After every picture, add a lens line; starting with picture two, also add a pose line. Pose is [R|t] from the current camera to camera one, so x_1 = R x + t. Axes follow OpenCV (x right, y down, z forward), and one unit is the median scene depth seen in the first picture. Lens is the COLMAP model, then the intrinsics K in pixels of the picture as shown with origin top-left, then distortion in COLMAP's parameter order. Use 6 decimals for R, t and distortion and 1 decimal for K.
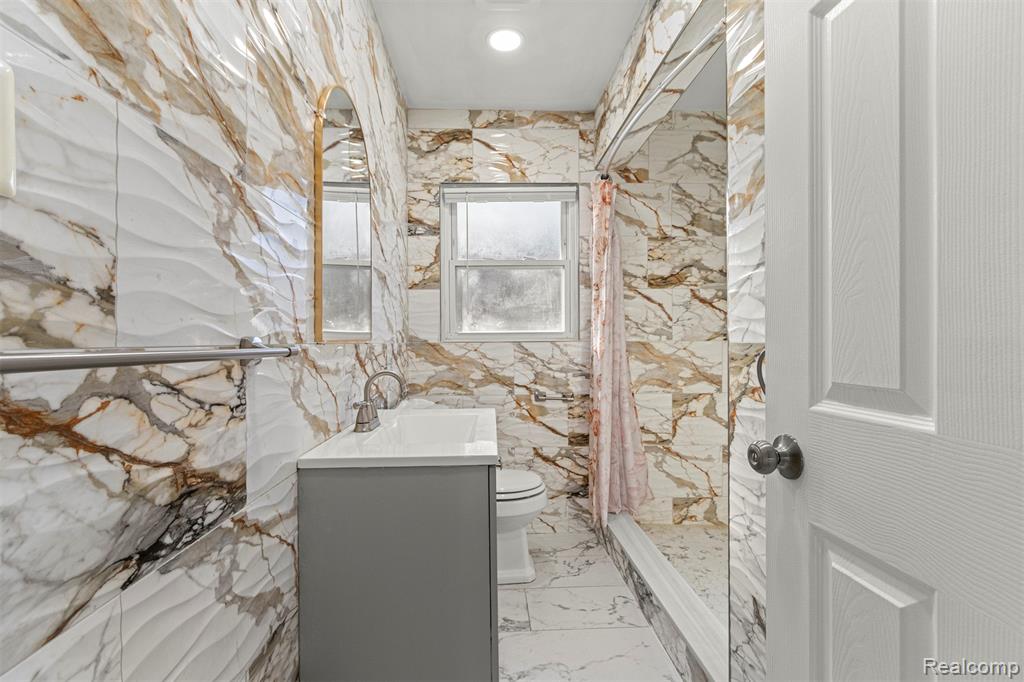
lens RADIAL K [[475.4, 0, 500.8], [0, 475.4, 340.7], [0, 0, 1]] dist [0.001582, -0.000727]
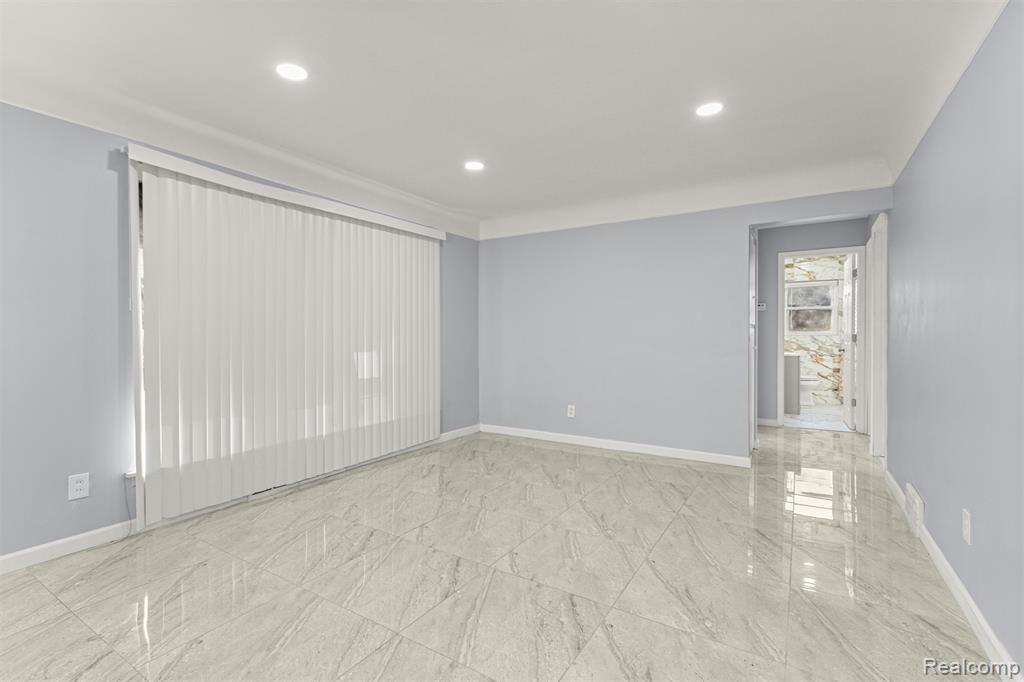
lens RADIAL K [[475.4, 0, 500.8], [0, 475.4, 340.7], [0, 0, 1]] dist [0.001582, -0.000727]
pose [[0.822625, 0.010769, -0.568482, 0.125053], [-0.004097, 0.999907, 0.013014, 0.003818], [0.568570, -0.008377, 0.822593, -2.451607]]
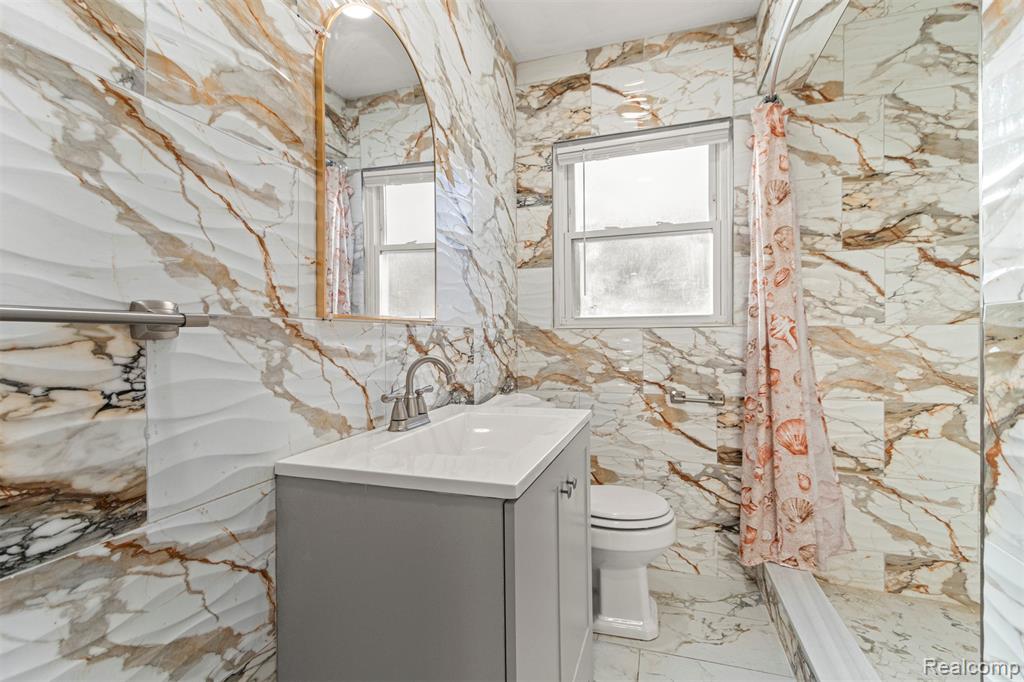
lens RADIAL K [[474.9, 0, 496.5], [0, 474.9, 337.6], [0, 0, 1]] dist [0.002346, -0.001904]
pose [[0.934484, 0.000458, -0.356005, 0.082278], [0.000966, 0.999992, 0.003823, 0.015683], [0.356004, -0.003917, 0.934476, 0.161681]]
